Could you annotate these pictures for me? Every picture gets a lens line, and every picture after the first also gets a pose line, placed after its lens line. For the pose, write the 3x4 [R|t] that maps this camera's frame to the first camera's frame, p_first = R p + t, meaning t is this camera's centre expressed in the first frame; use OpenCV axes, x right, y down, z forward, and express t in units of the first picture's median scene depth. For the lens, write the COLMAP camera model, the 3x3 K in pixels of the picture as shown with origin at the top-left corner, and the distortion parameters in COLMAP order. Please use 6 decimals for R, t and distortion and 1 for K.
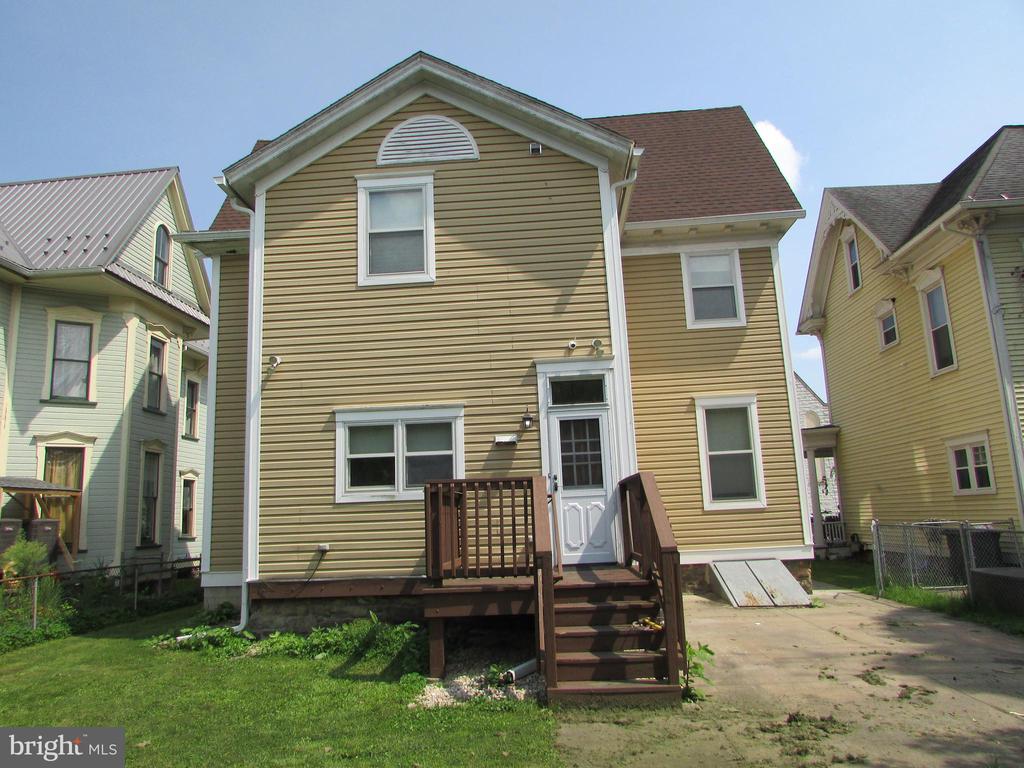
lens RADIAL K [[727.9, 0, 508.6], [0, 727.9, 390.3], [0, 0, 1]] dist [-0.043375, 0.017099]
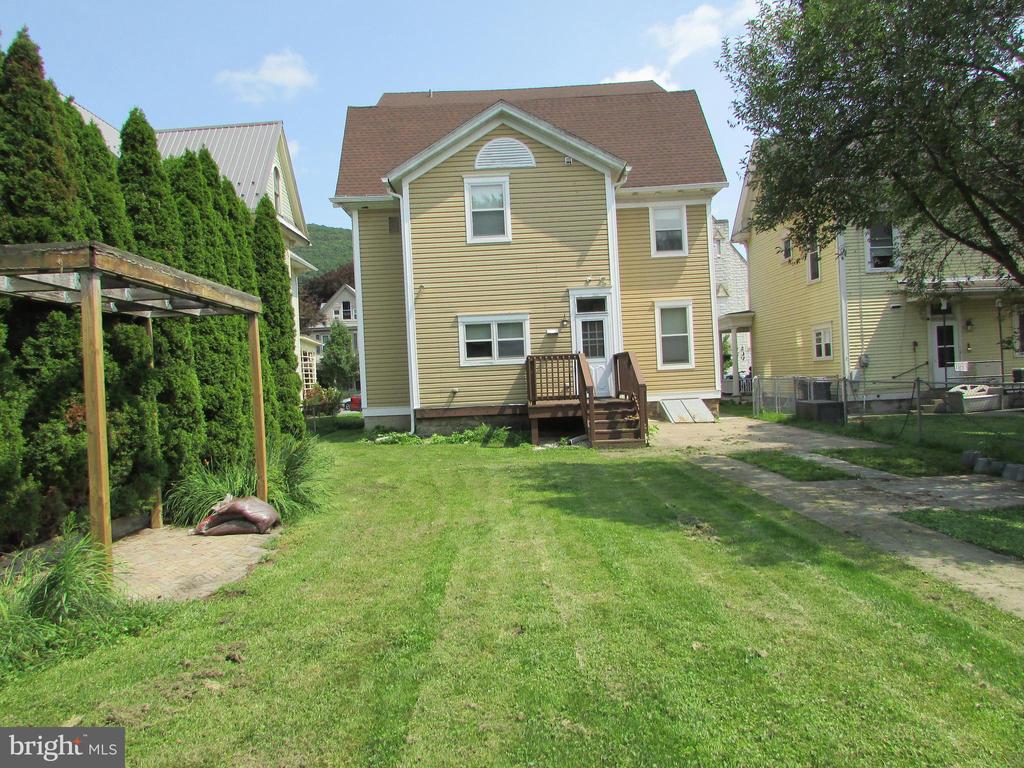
lens RADIAL K [[727.9, 0, 512.9], [0, 727.9, 386.2], [0, 0, 1]] dist [-0.043375, 0.017099]
pose [[0.998041, -0.006511, 0.062223, -0.210939], [-0.004863, 0.983485, 0.180927, -0.124260], [-0.062374, -0.180875, 0.981526, -0.792138]]
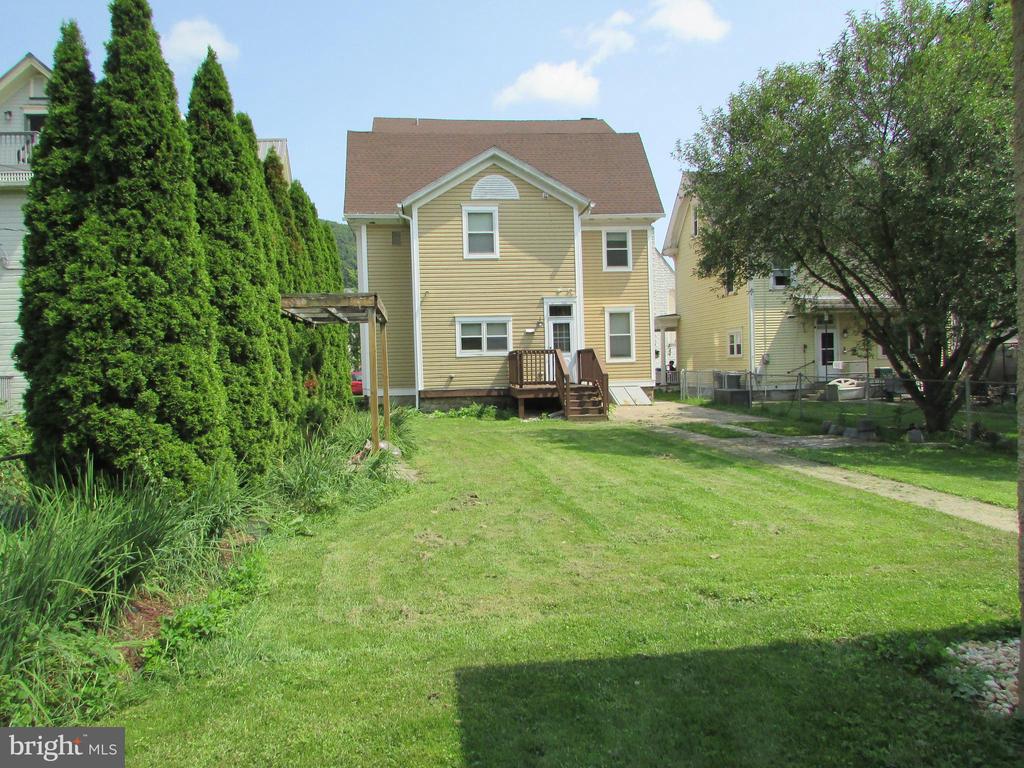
lens RADIAL K [[727.9, 0, 516.3], [0, 727.9, 385.0], [0, 0, 1]] dist [-0.043375, 0.017099]
pose [[0.984194, 0.009828, 0.176823, -0.439278], [-0.044205, 0.980487, 0.191547, -0.198909], [-0.171490, -0.196336, 0.965424, -1.223516]]
